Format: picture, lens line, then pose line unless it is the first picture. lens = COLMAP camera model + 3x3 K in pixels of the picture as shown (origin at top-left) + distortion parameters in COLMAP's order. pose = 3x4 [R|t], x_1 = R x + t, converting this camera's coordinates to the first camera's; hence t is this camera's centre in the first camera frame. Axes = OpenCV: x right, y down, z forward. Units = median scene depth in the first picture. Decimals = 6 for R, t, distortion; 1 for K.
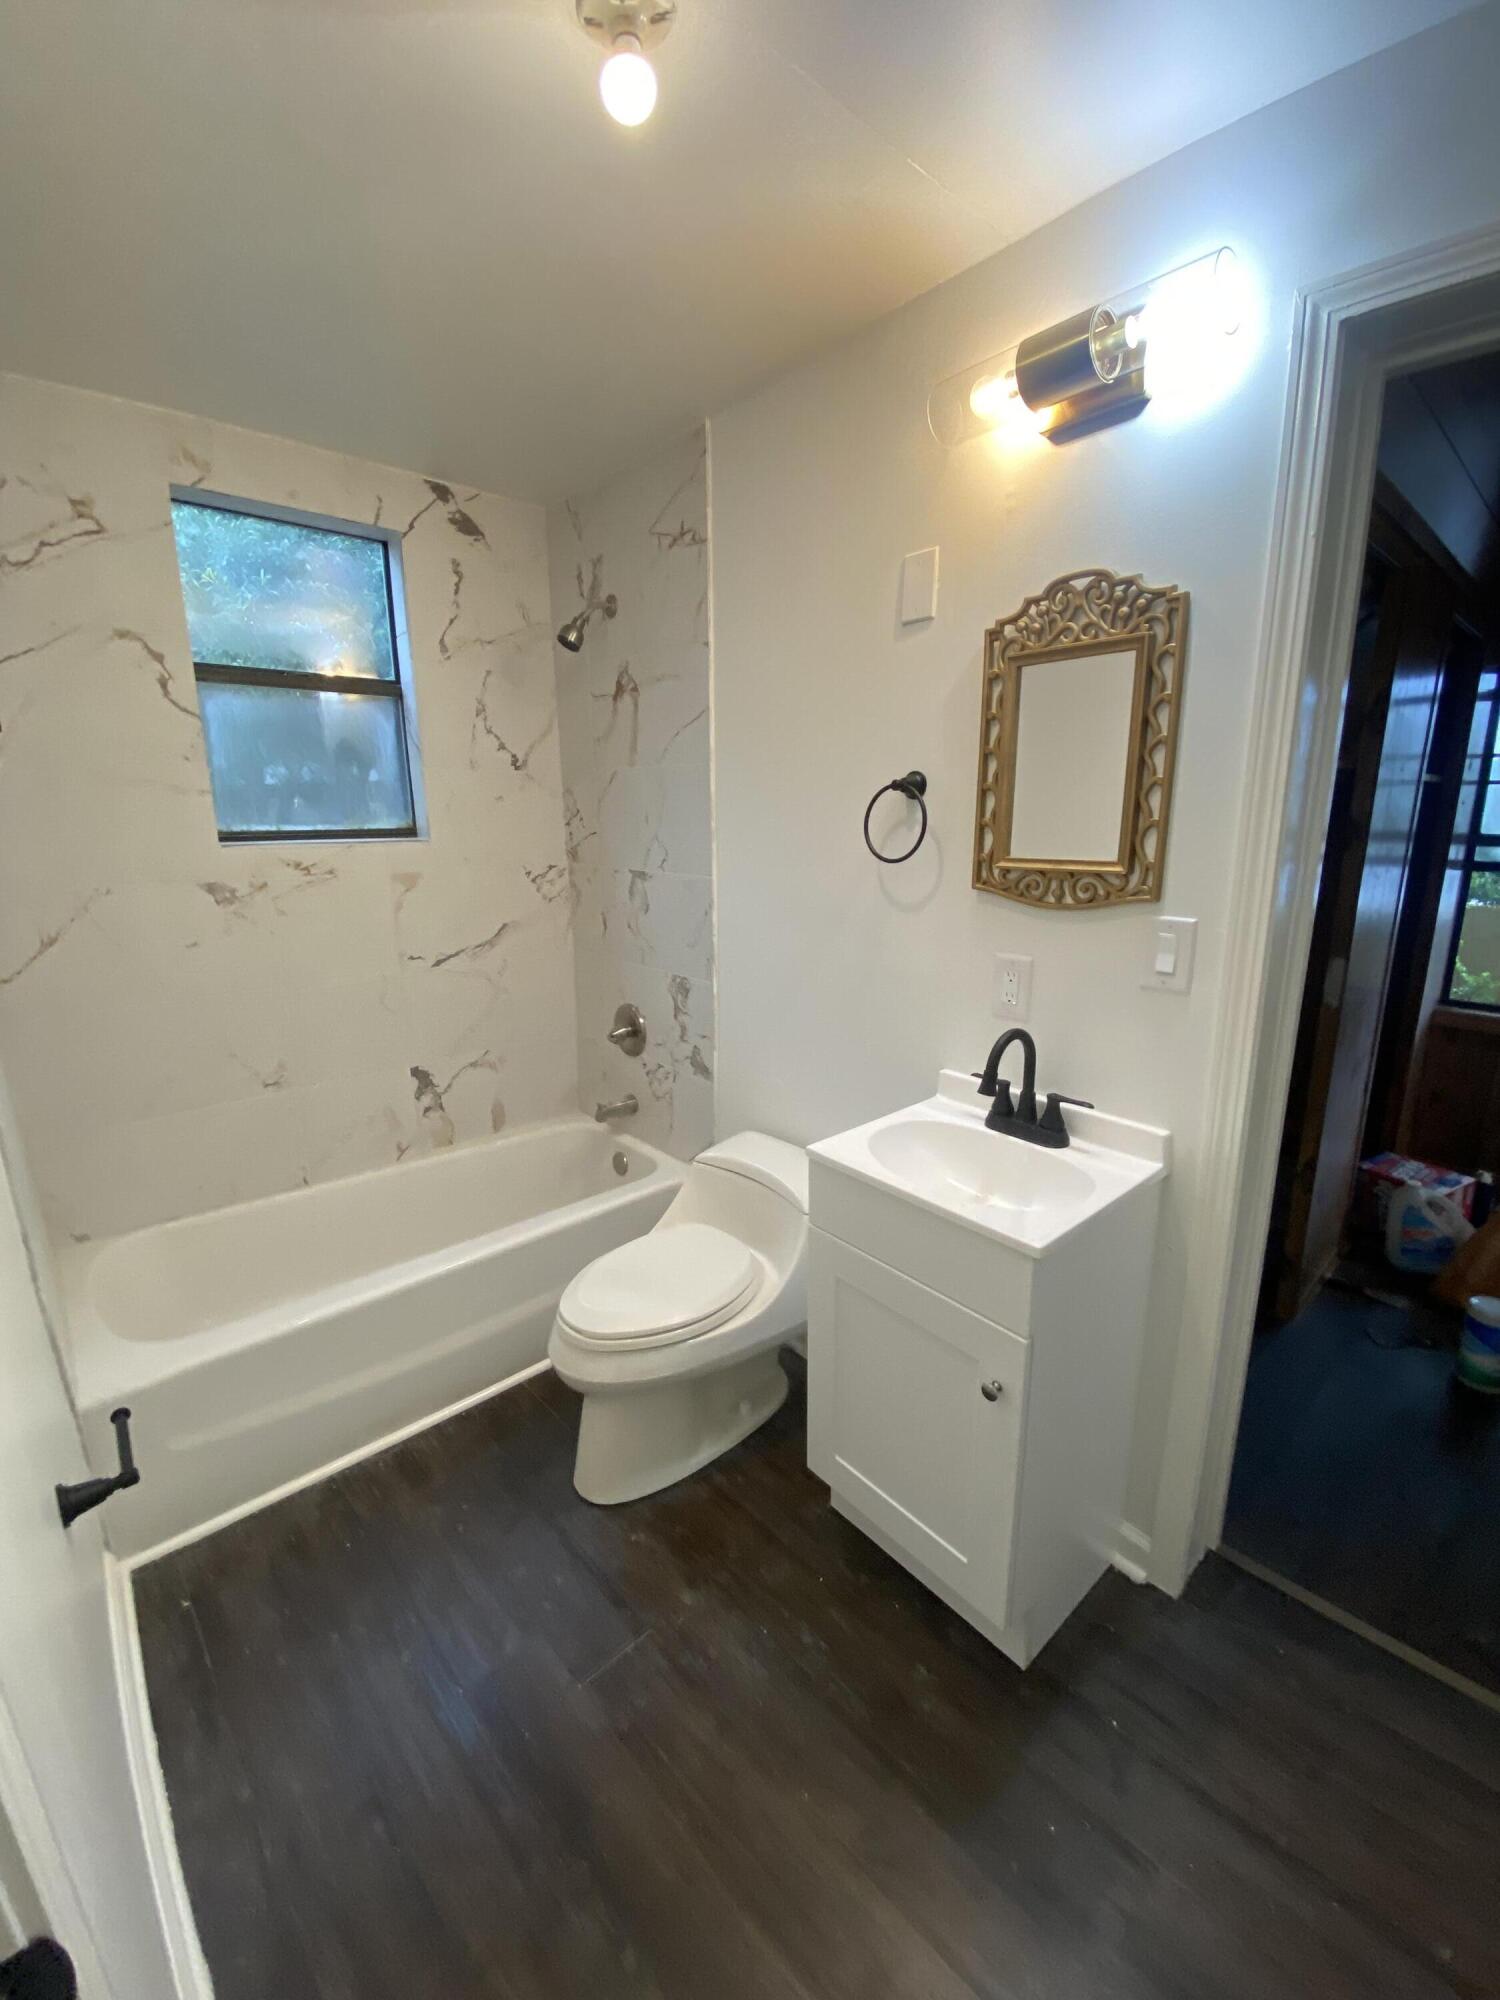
lens RADIAL K [[803.7, 0, 762.4], [0, 803.7, 990.5], [0, 0, 1]] dist [0.024320, -0.021594]
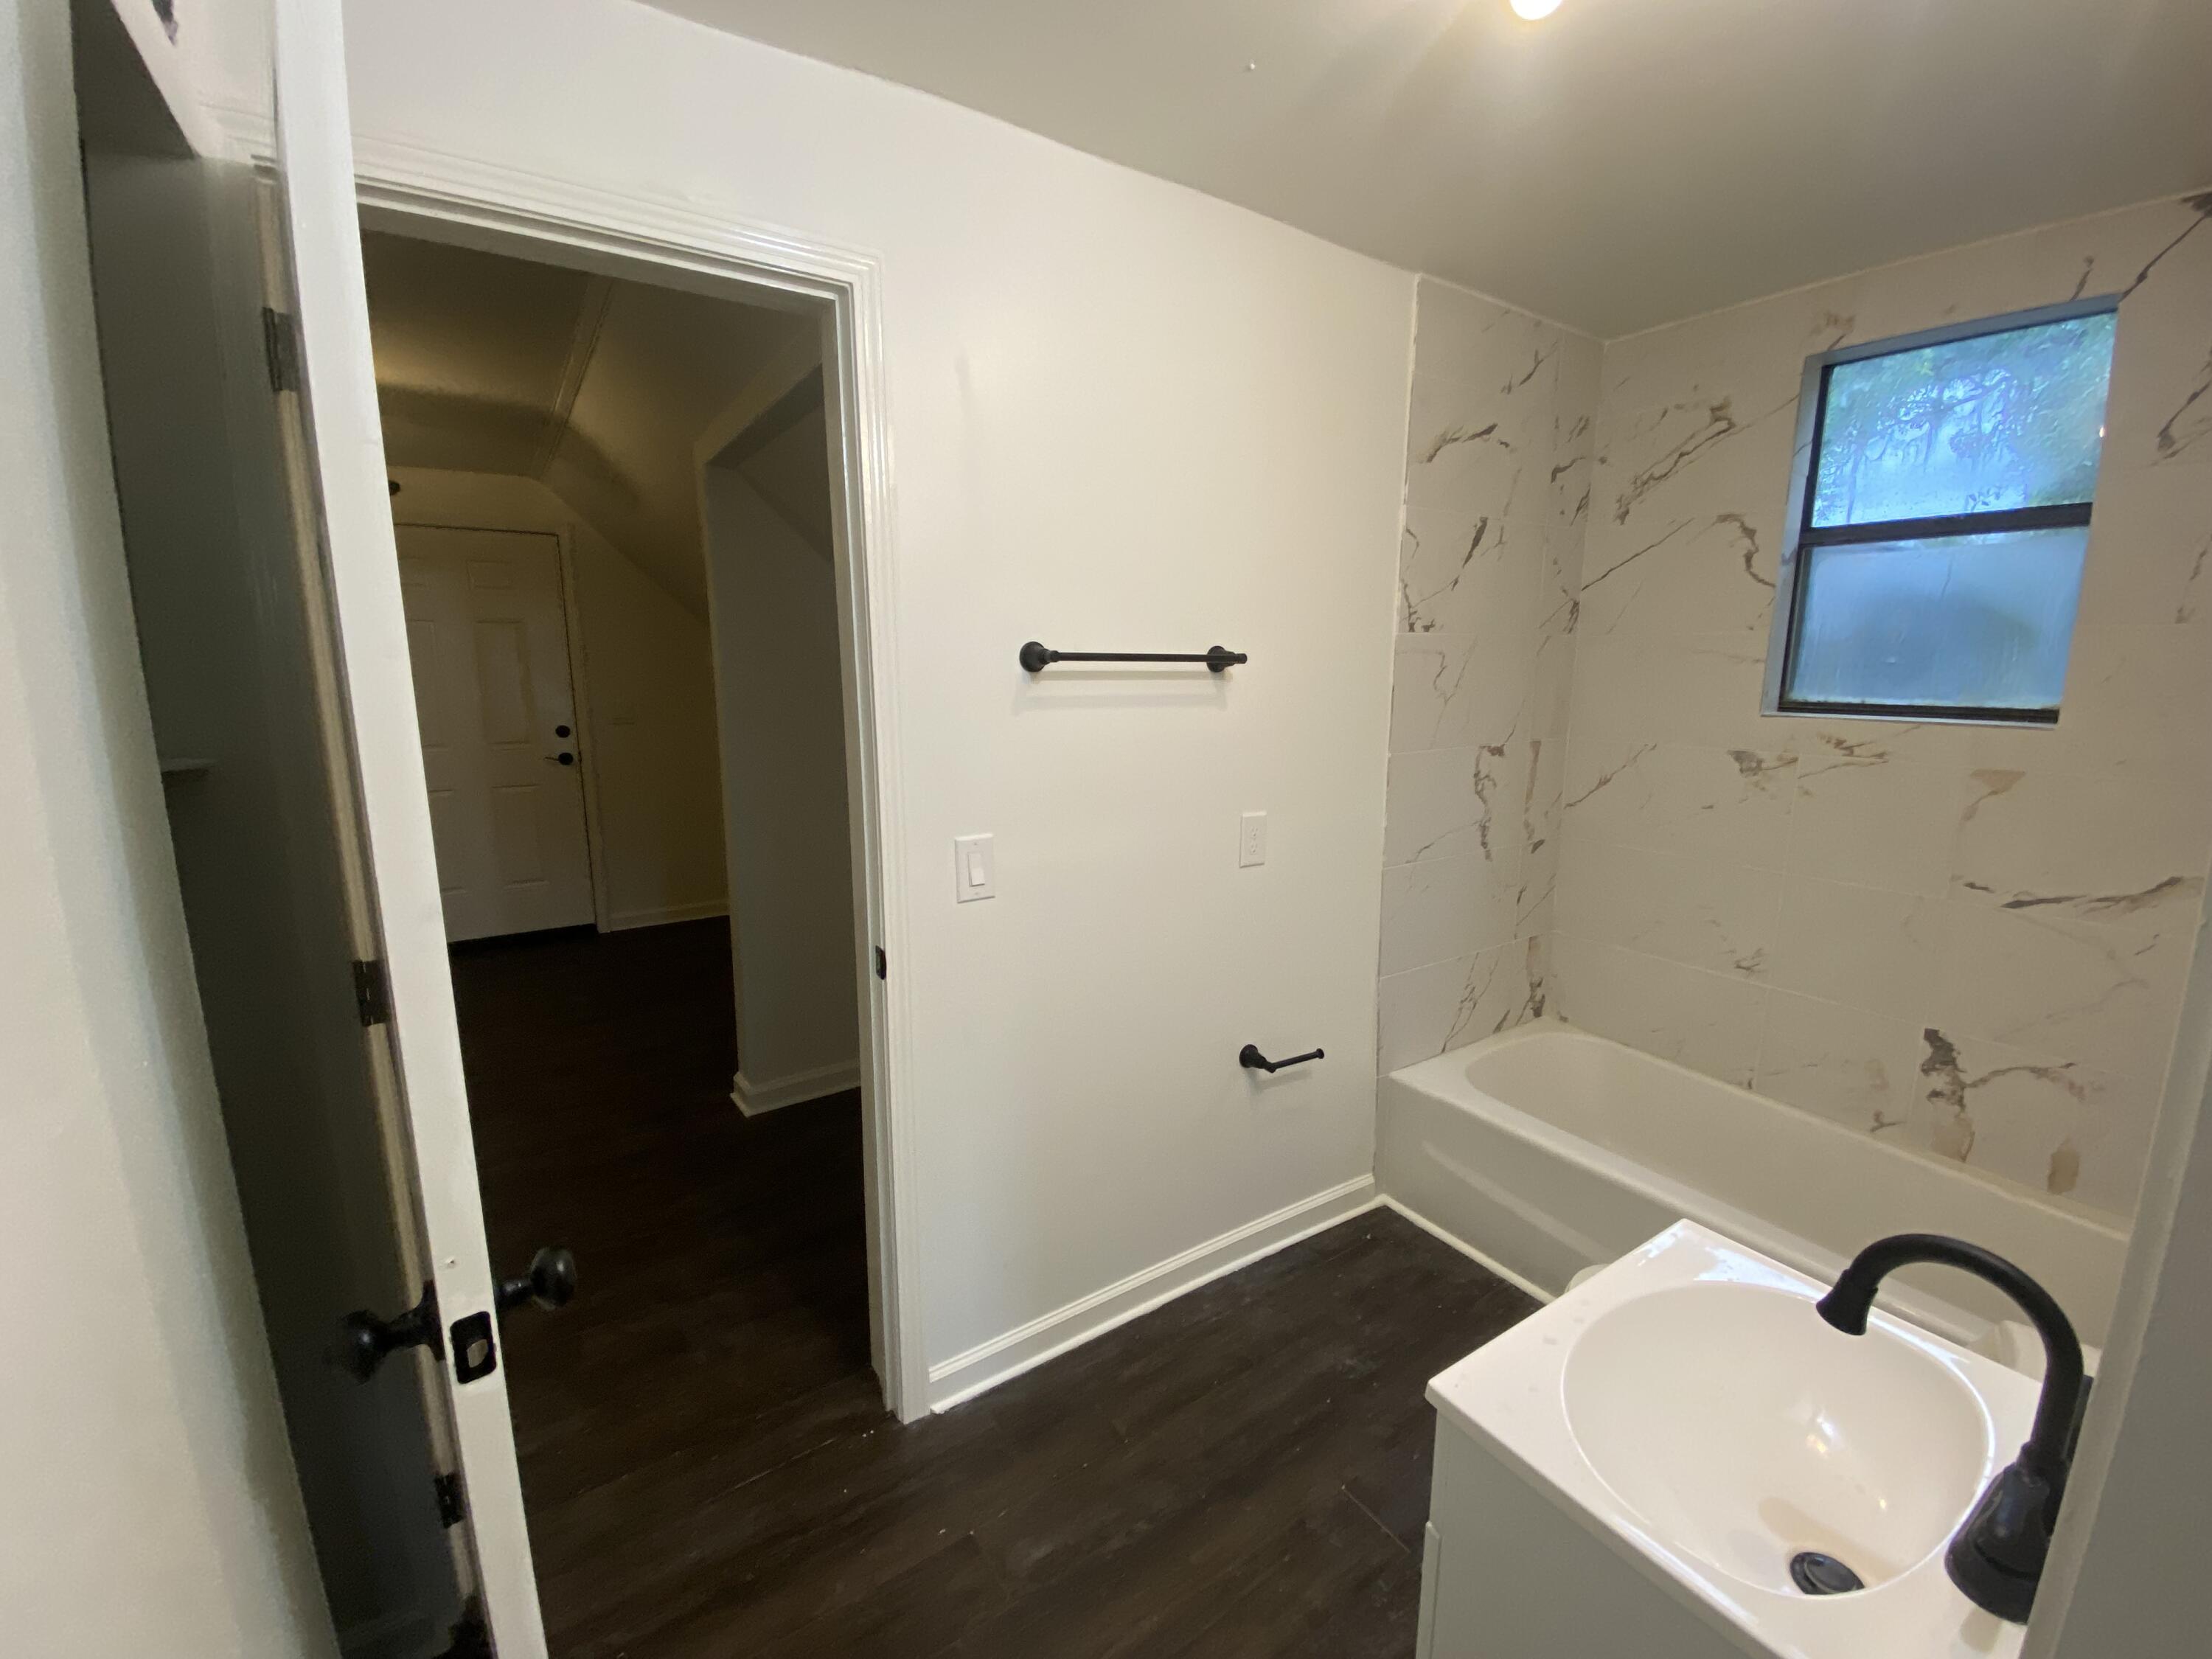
lens RADIAL K [[888.9, 0, 1100.0], [0, 888.9, 818.8], [0, 0, 1]] dist [0.024320, -0.021594]
pose [[-0.146740, 0.174951, -0.973581, 0.490318], [-0.216861, 0.954601, 0.204226, -0.100328], [0.965111, 0.241100, -0.102138, 0.347541]]
